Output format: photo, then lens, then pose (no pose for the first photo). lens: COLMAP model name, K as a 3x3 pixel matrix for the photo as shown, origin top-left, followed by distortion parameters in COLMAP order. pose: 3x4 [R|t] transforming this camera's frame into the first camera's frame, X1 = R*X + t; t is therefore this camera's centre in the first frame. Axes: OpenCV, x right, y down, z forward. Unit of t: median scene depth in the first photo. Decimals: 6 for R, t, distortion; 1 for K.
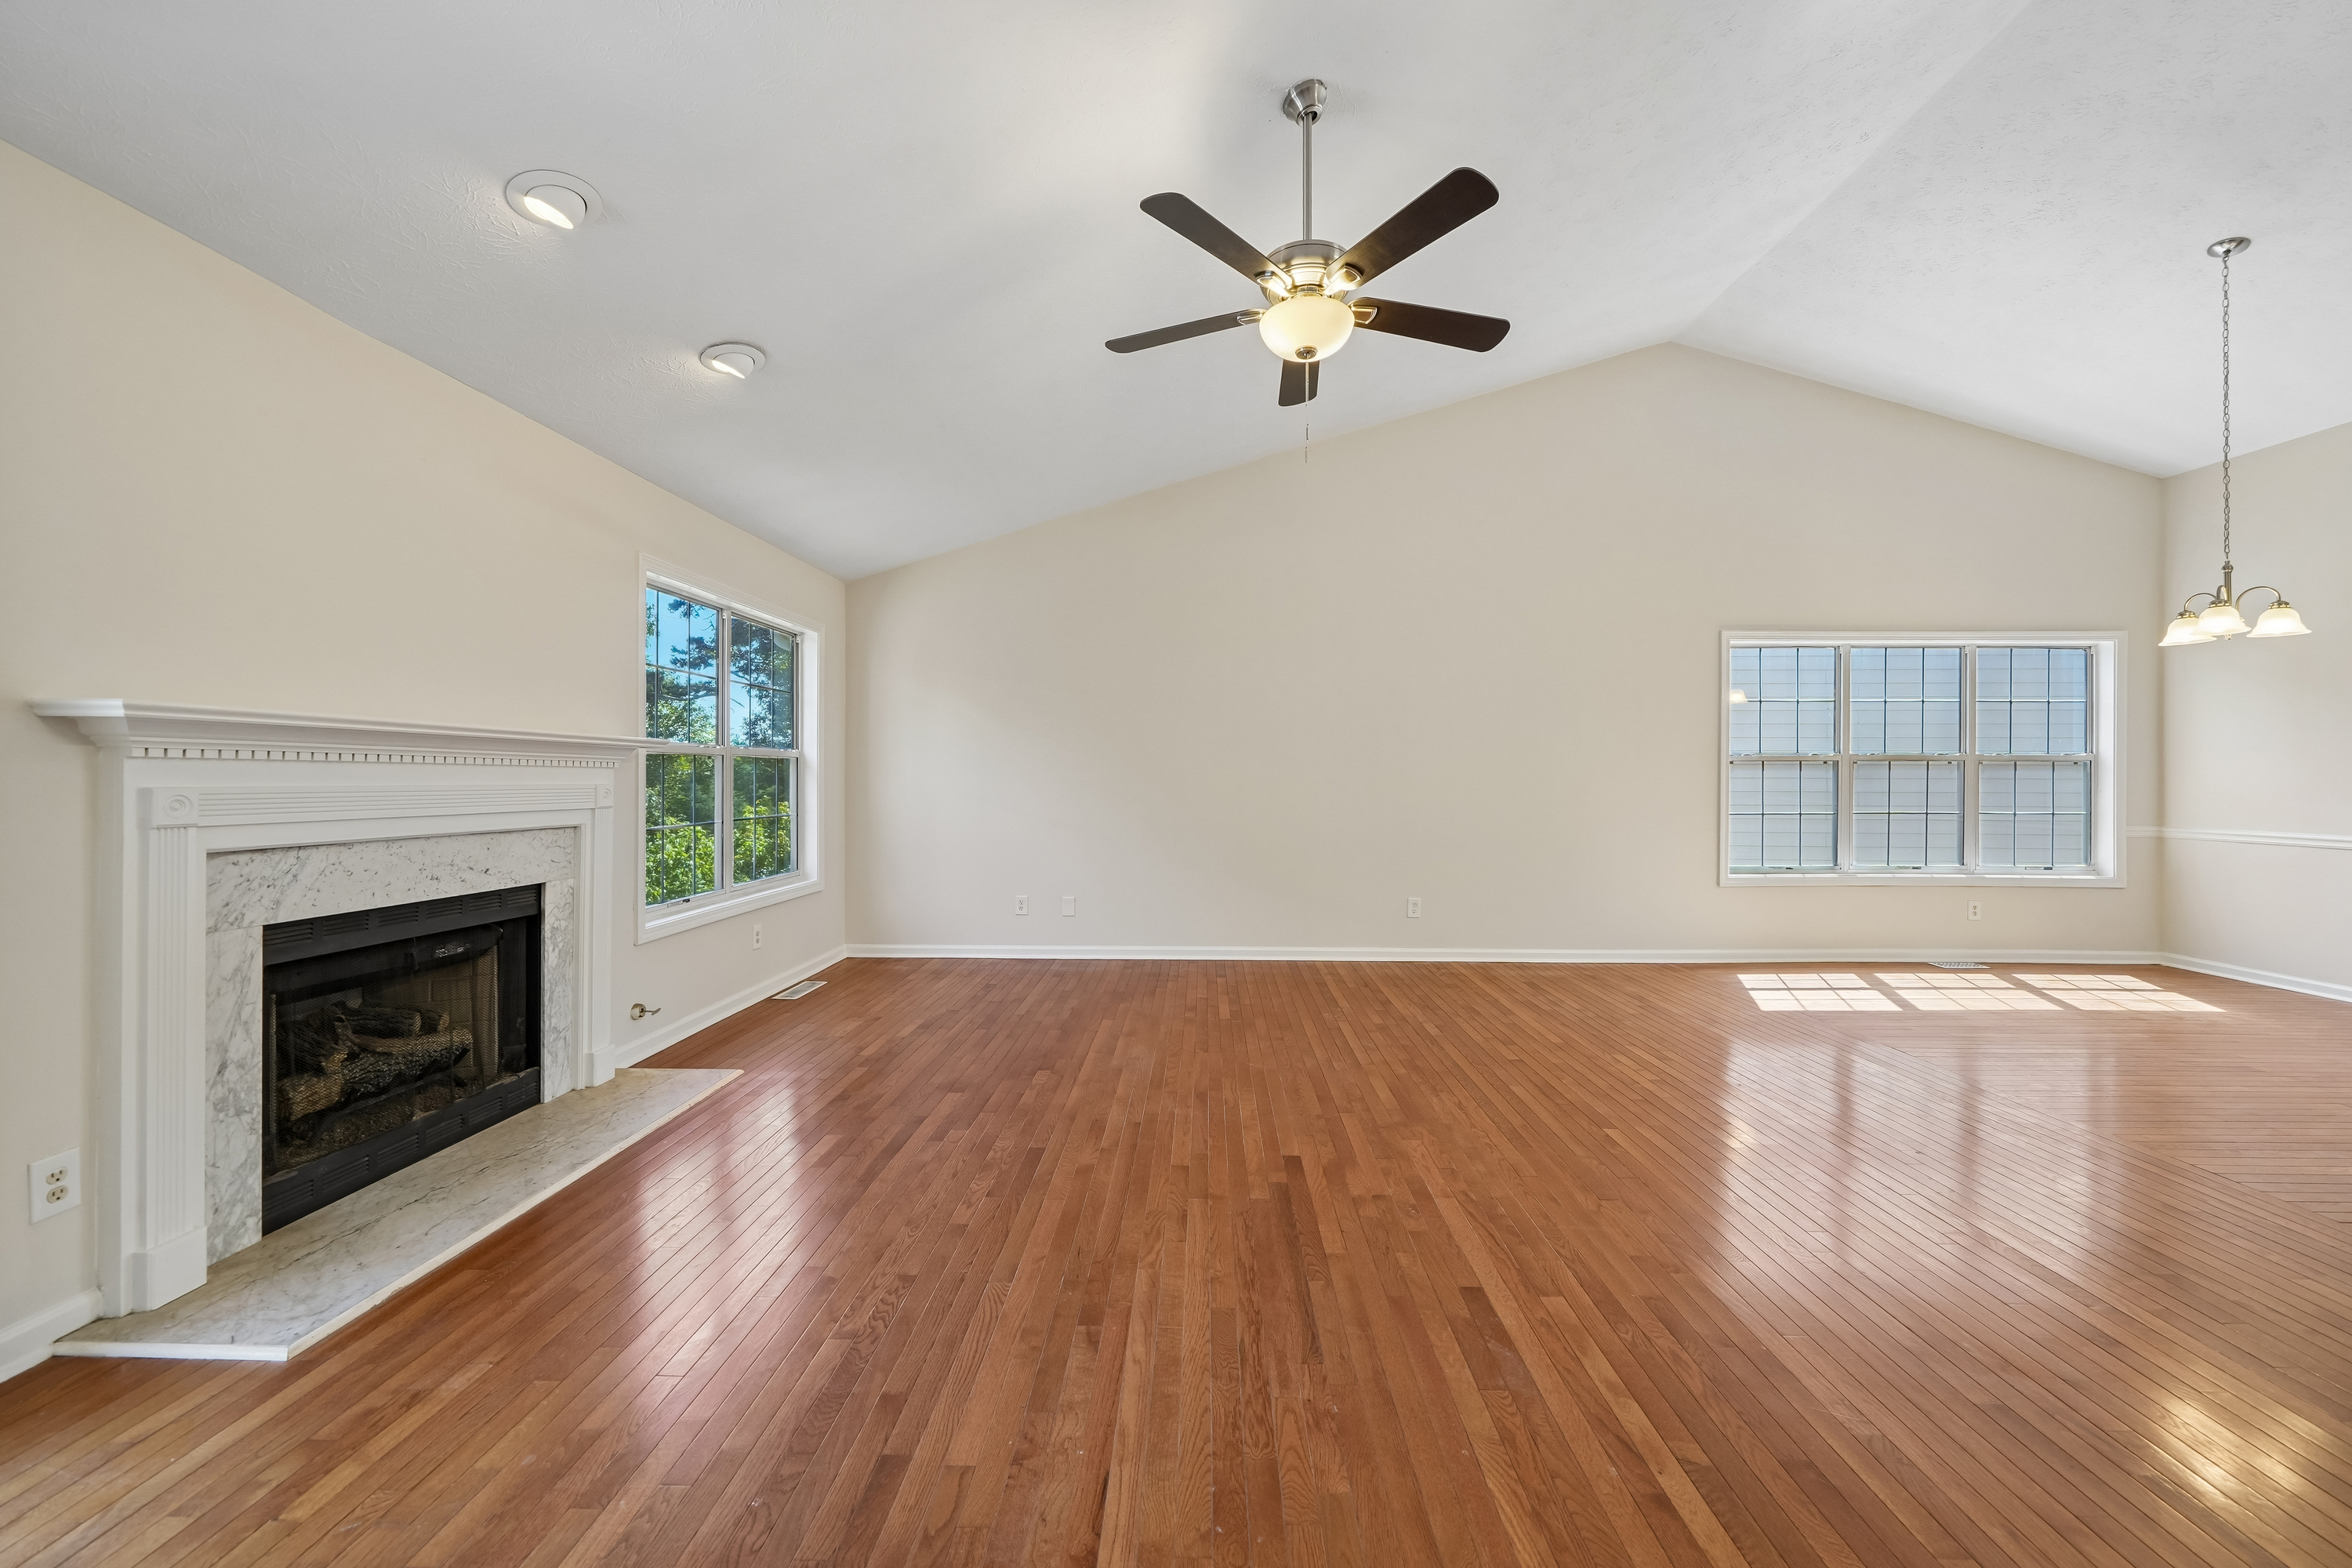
lens RADIAL K [[863.7, 0, 1171.7], [0, 863.7, 771.3], [0, 0, 1]] dist [-0.002712, 0.000236]
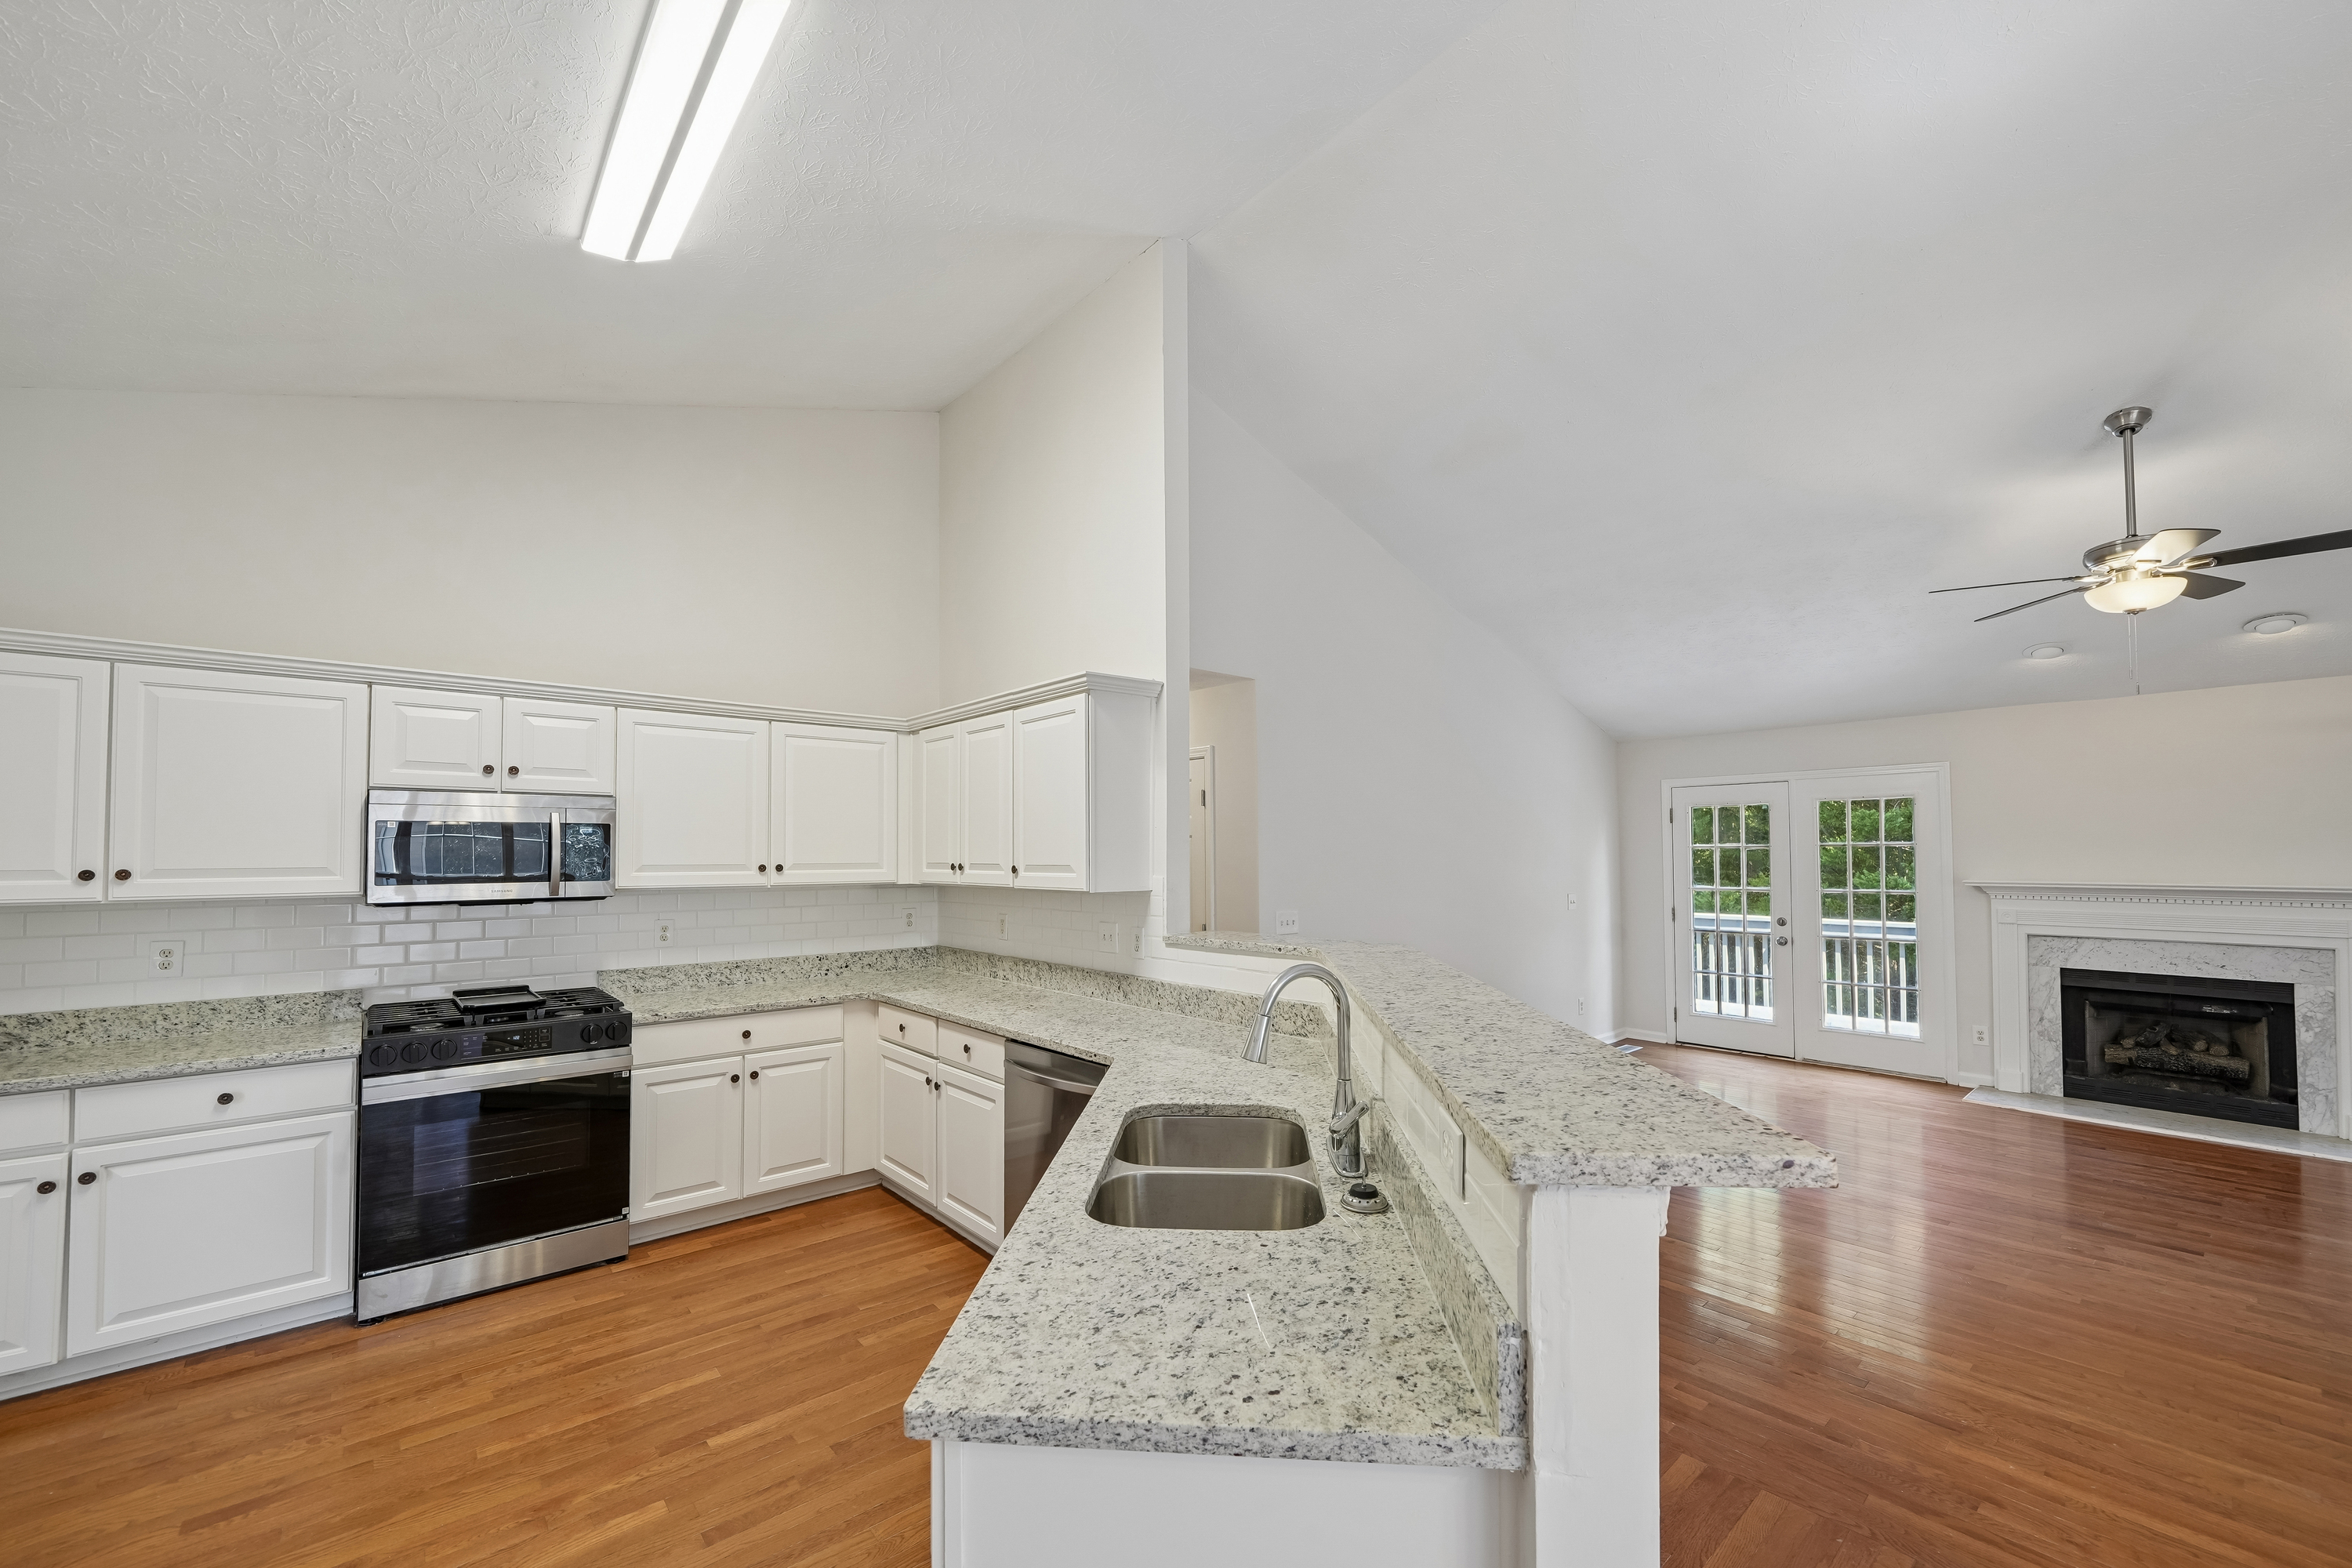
lens RADIAL K [[918.0, 0, 1171.8], [0, 918.0, 828.6], [0, 0, 1]] dist [-0.002984, -0.000563]
pose [[-0.736983, -0.020270, -0.675607, 2.171395], [0.006831, 0.999276, -0.037433, -0.115053], [0.675876, -0.032203, -0.736311, 1.033132]]
